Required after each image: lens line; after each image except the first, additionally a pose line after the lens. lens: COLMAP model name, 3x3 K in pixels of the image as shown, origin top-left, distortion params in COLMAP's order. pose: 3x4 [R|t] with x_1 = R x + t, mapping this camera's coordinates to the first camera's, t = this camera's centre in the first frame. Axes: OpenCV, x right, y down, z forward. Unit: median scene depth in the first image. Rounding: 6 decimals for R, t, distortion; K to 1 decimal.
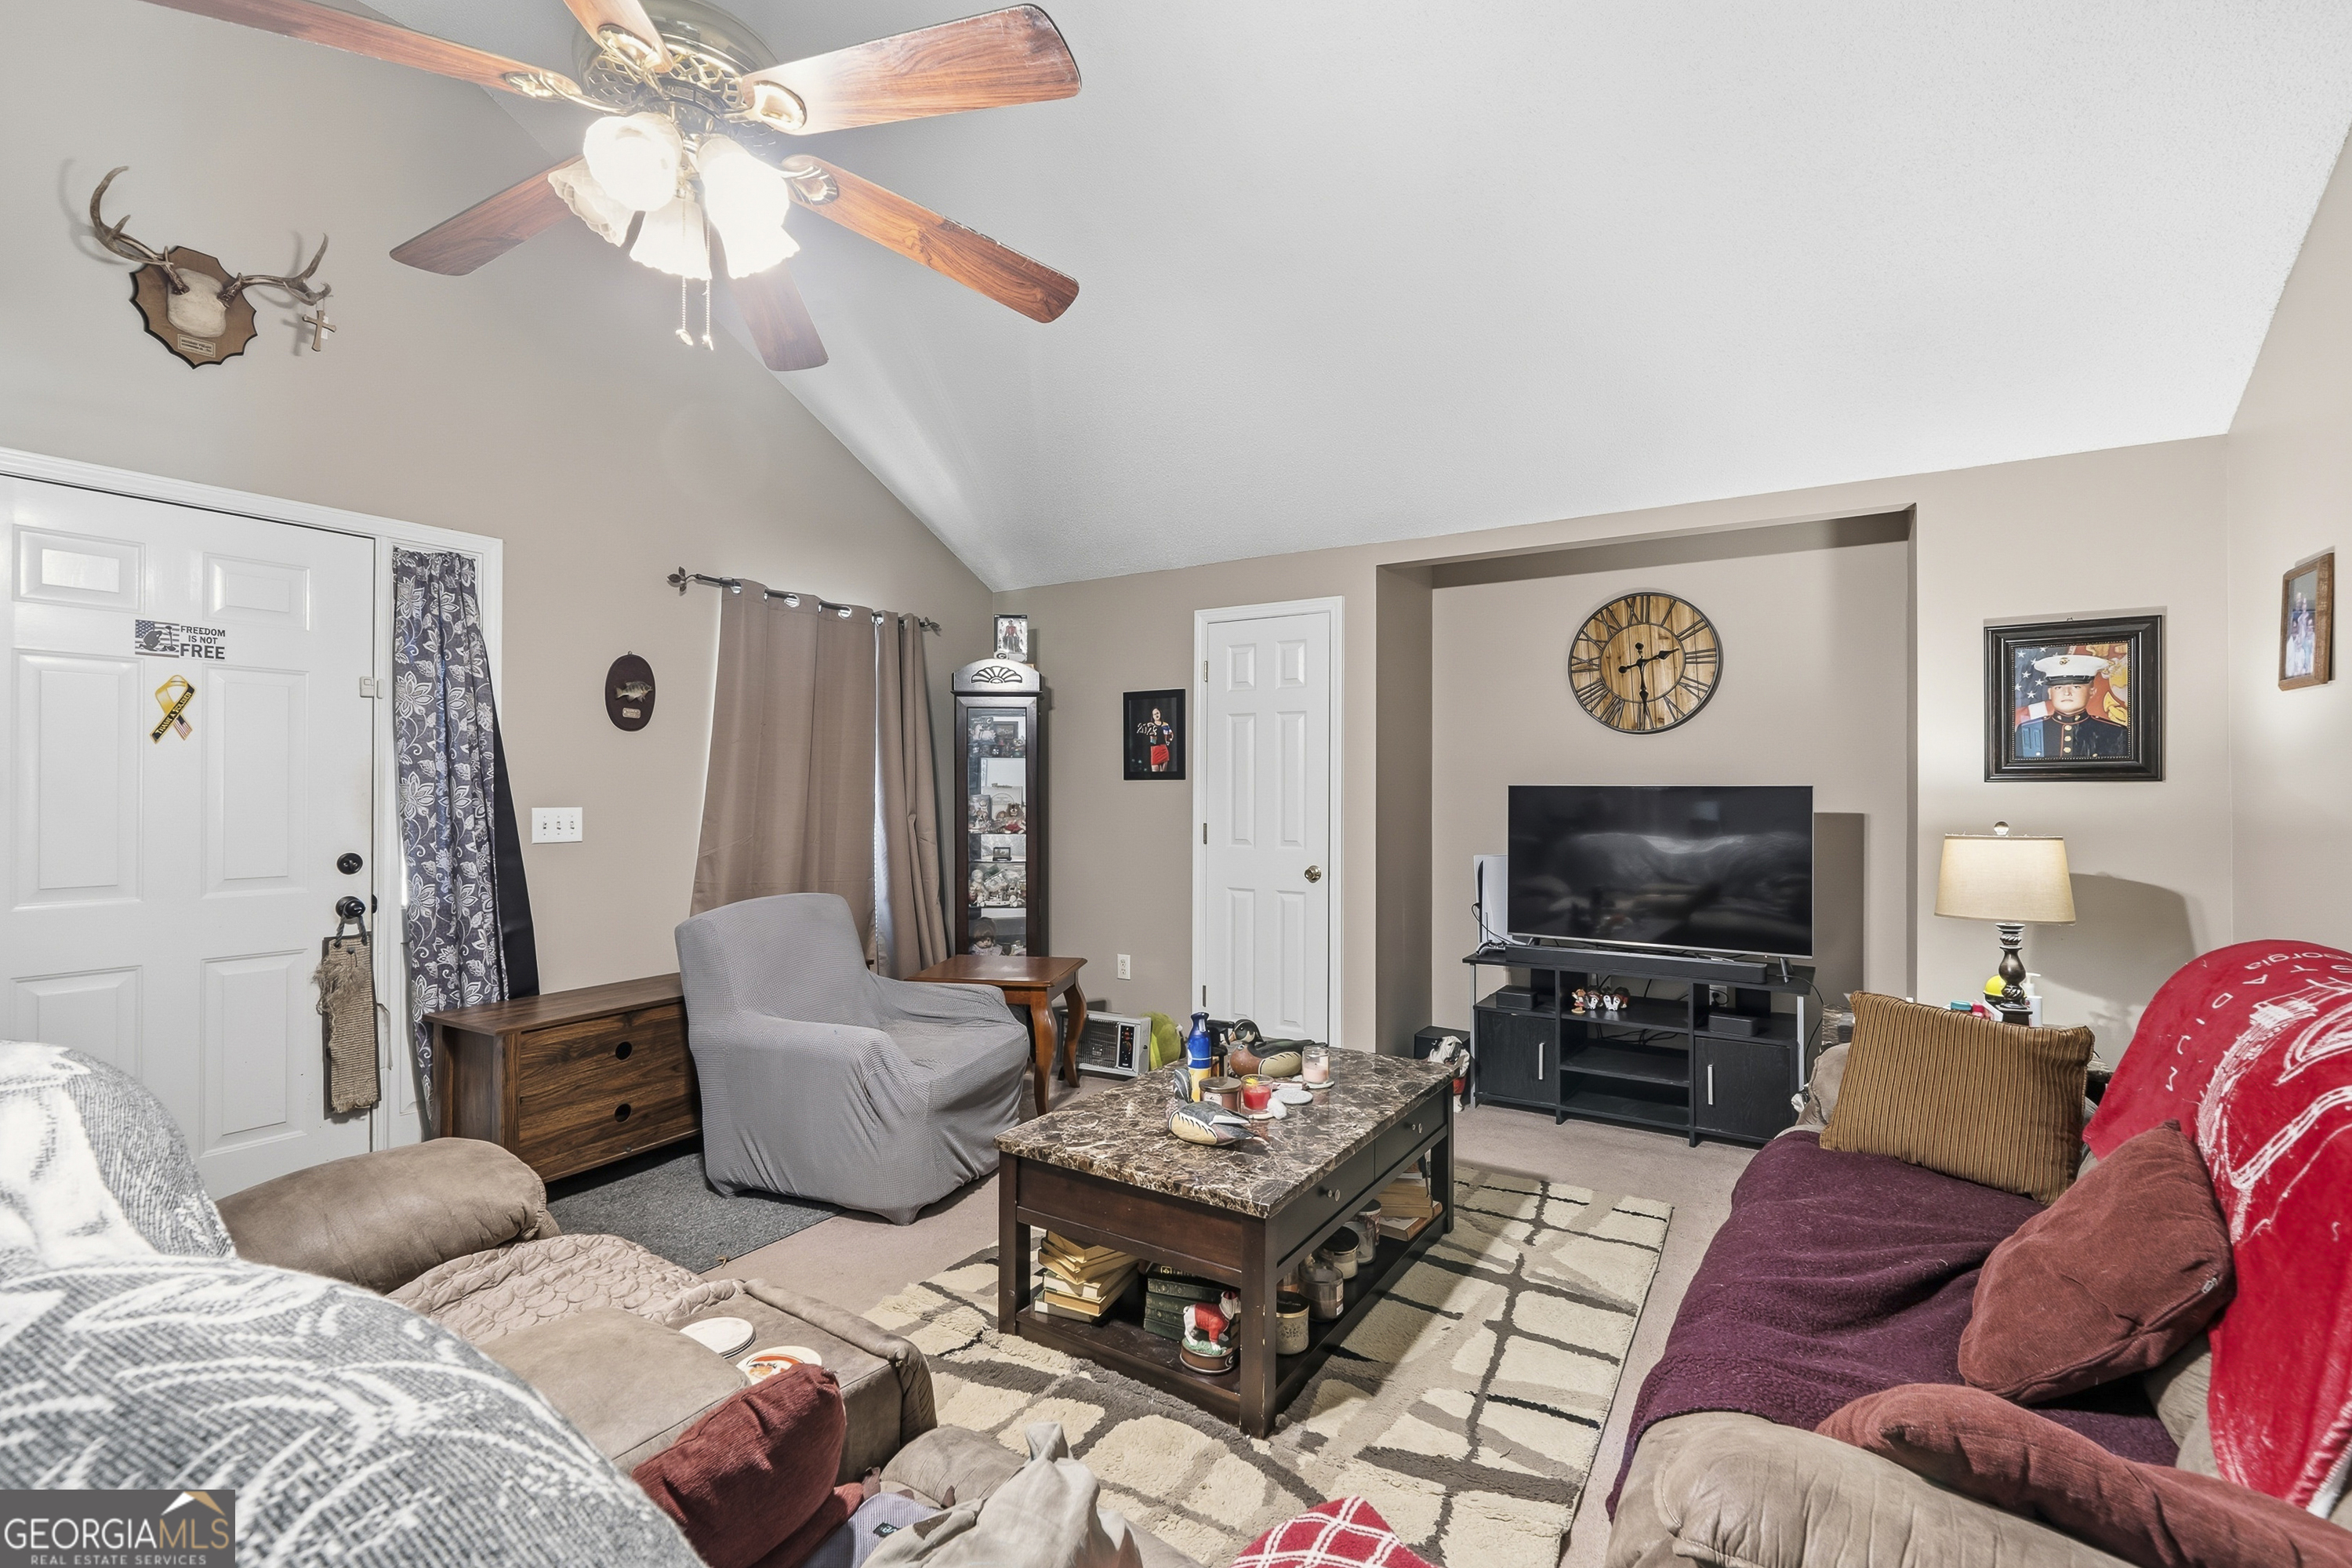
lens RADIAL K [[1060.0, 0, 1176.0], [0, 1060.0, 784.0], [0, 0, 1]] dist [-0.000491, -0.000084]
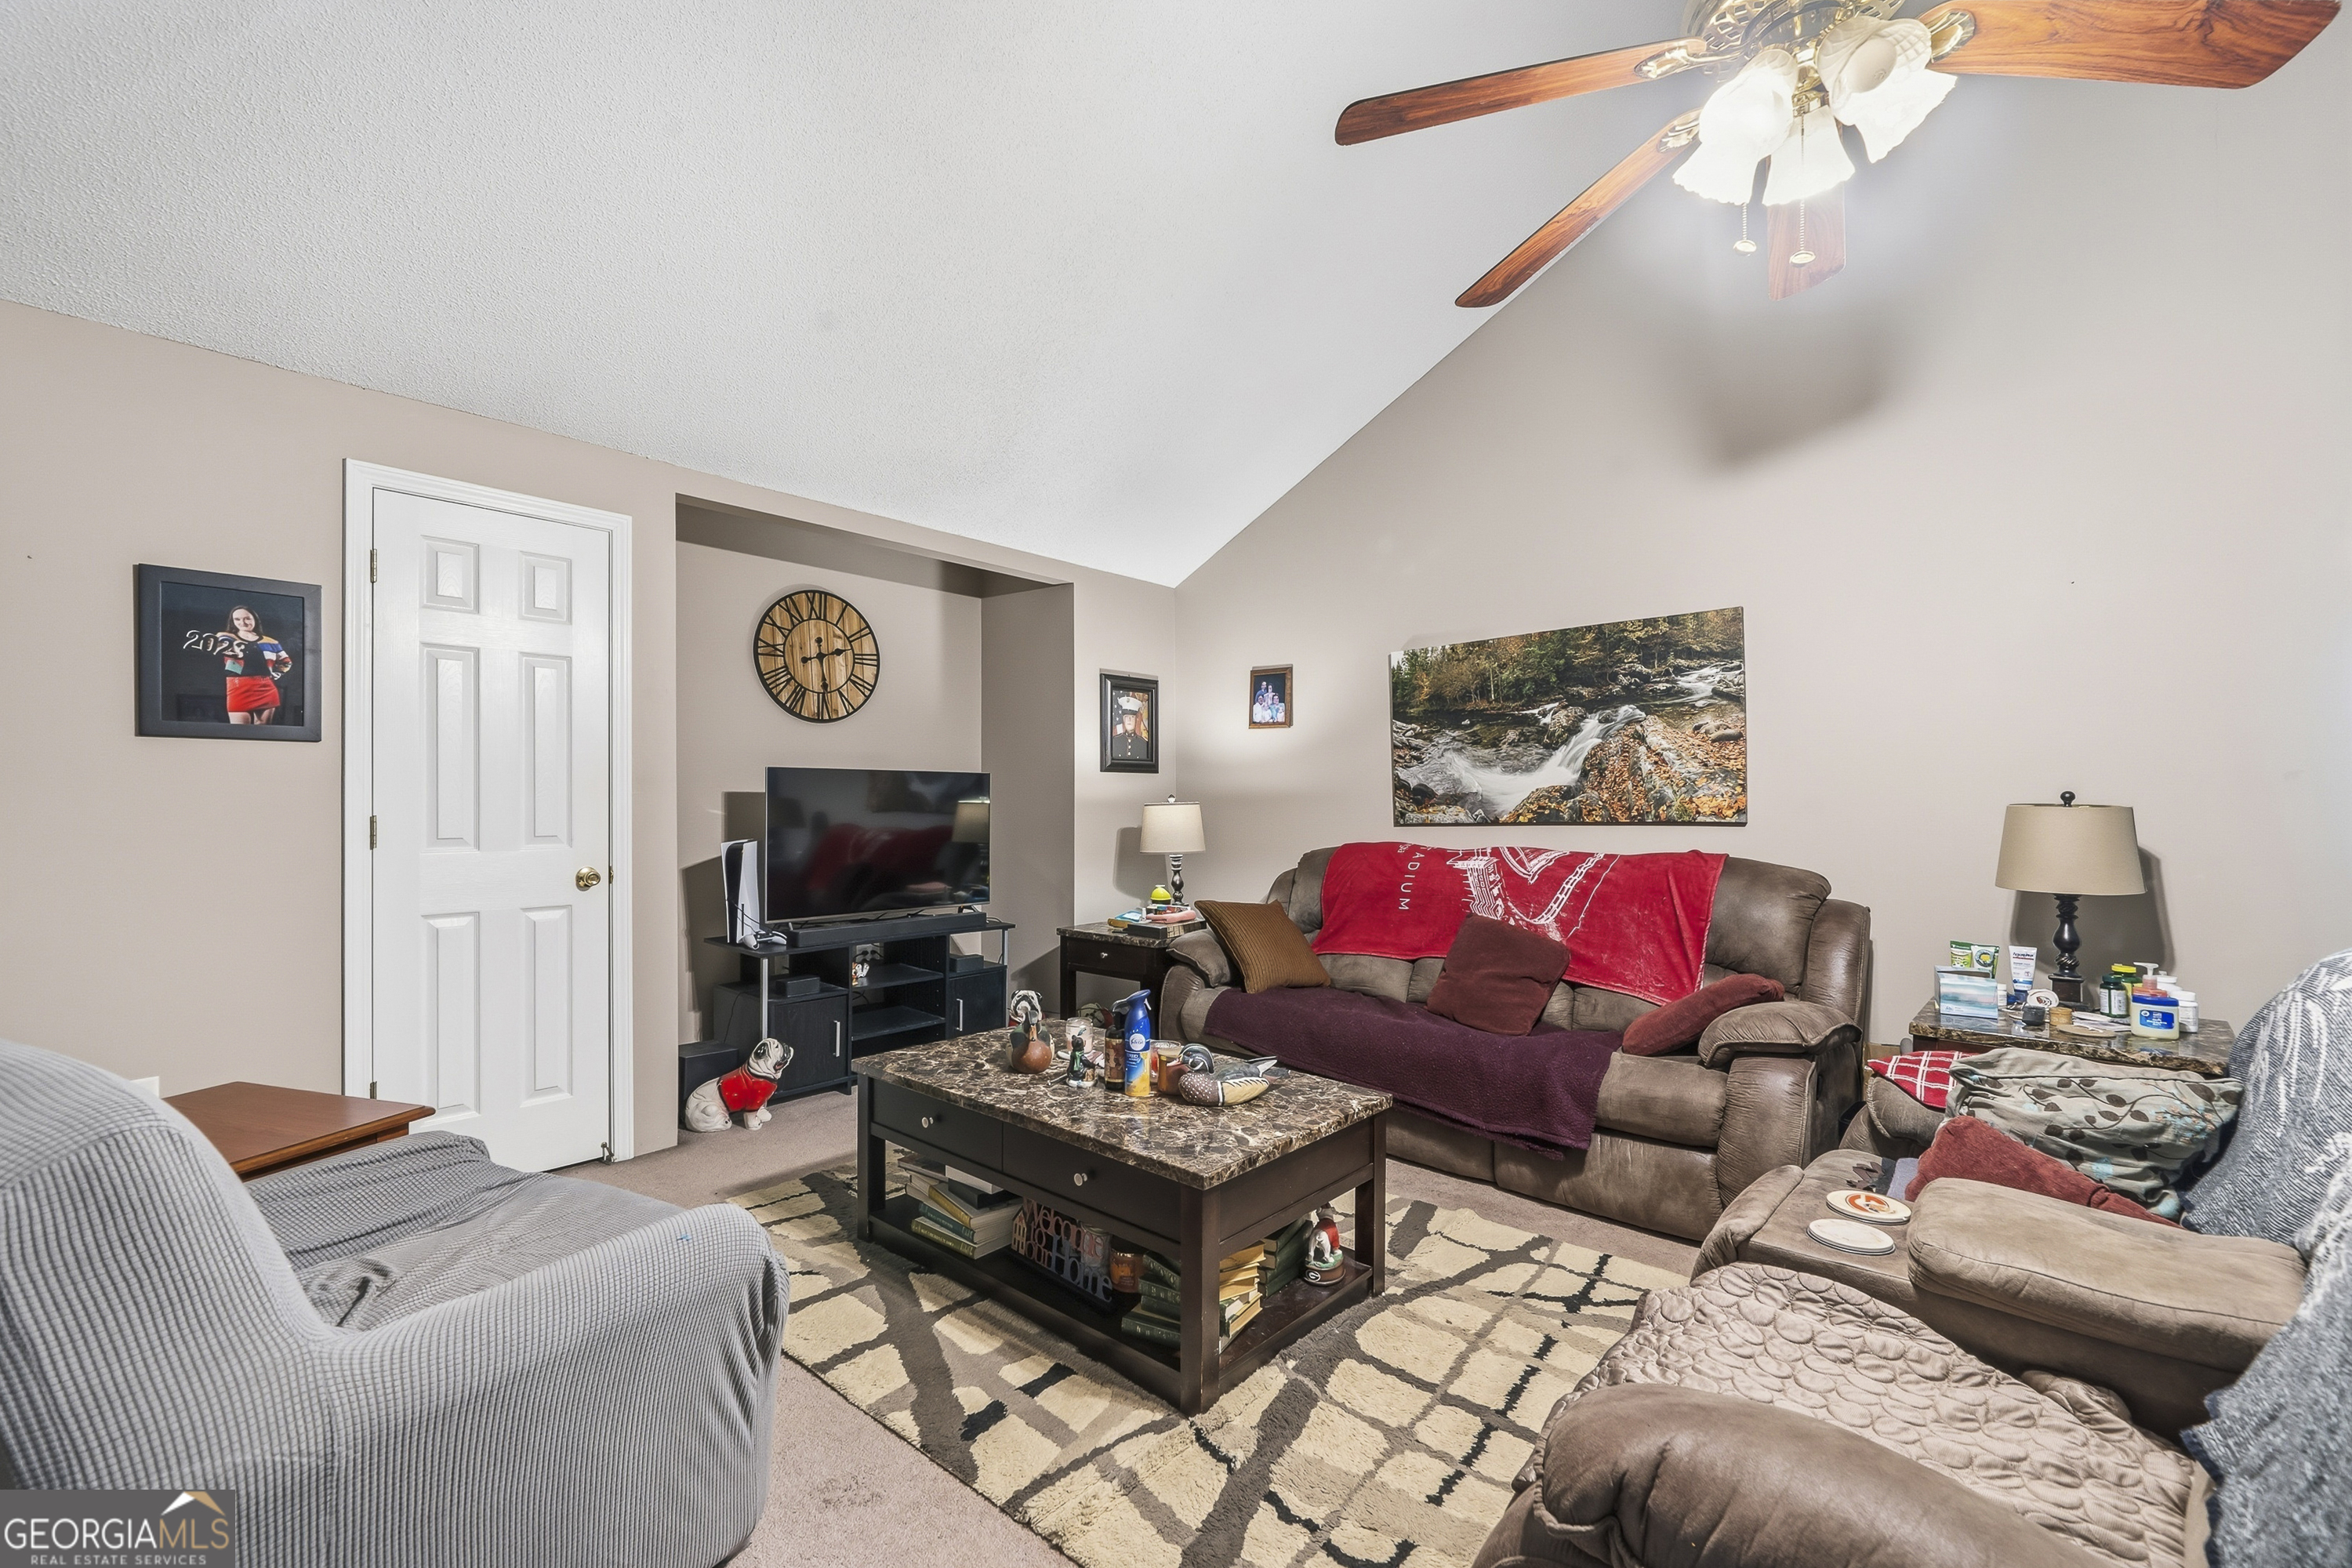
lens RADIAL K [[994.6, 0, 1172.1], [0, 994.6, 800.6], [0, 0, 1]] dist [-0.001154, 0.000056]
pose [[0.149562, -0.004870, 0.988740, -0.515675], [-0.008244, 0.999947, 0.006172, 0.023164], [-0.988718, -0.009074, 0.149514, 0.508883]]
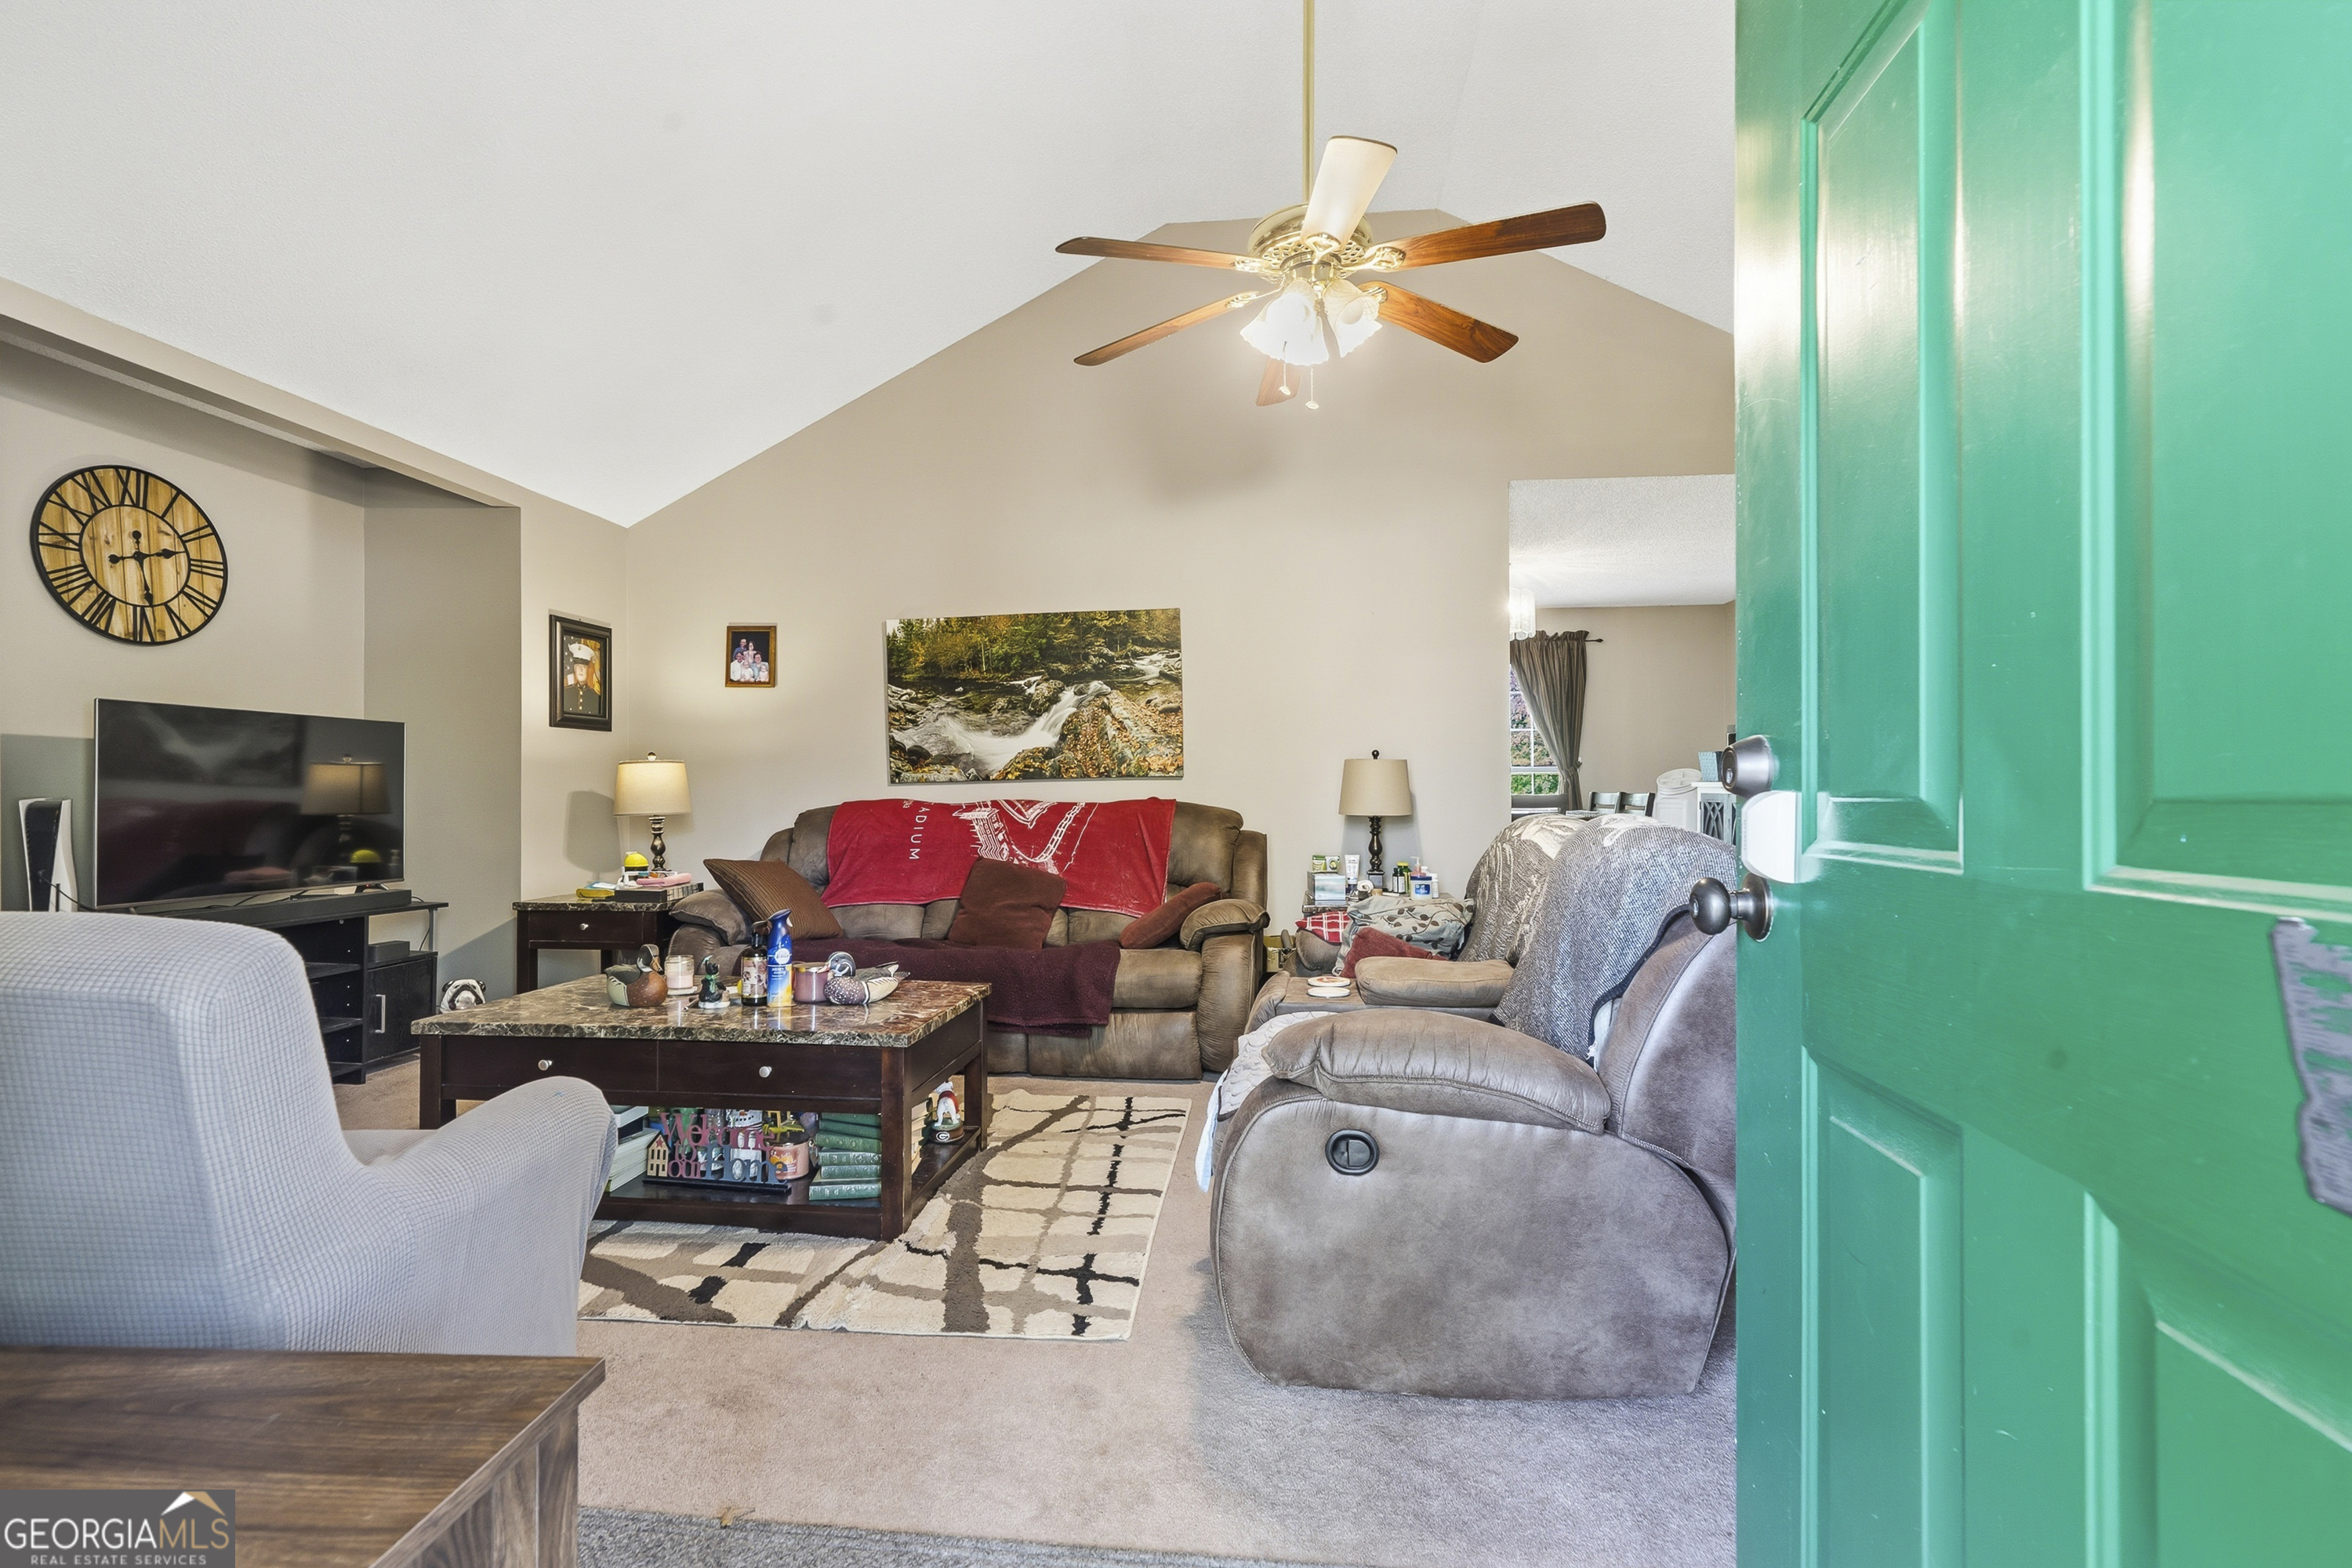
lens RADIAL K [[1092.6, 0, 1176.0], [0, 1092.6, 784.0], [0, 0, 1]] dist [0.001305, 0.000854]
pose [[-0.450005, 0.003578, 0.893019, -0.663698], [-0.007347, 0.999943, -0.007708, 0.058824], [-0.892996, -0.010030, -0.449953, 0.688443]]
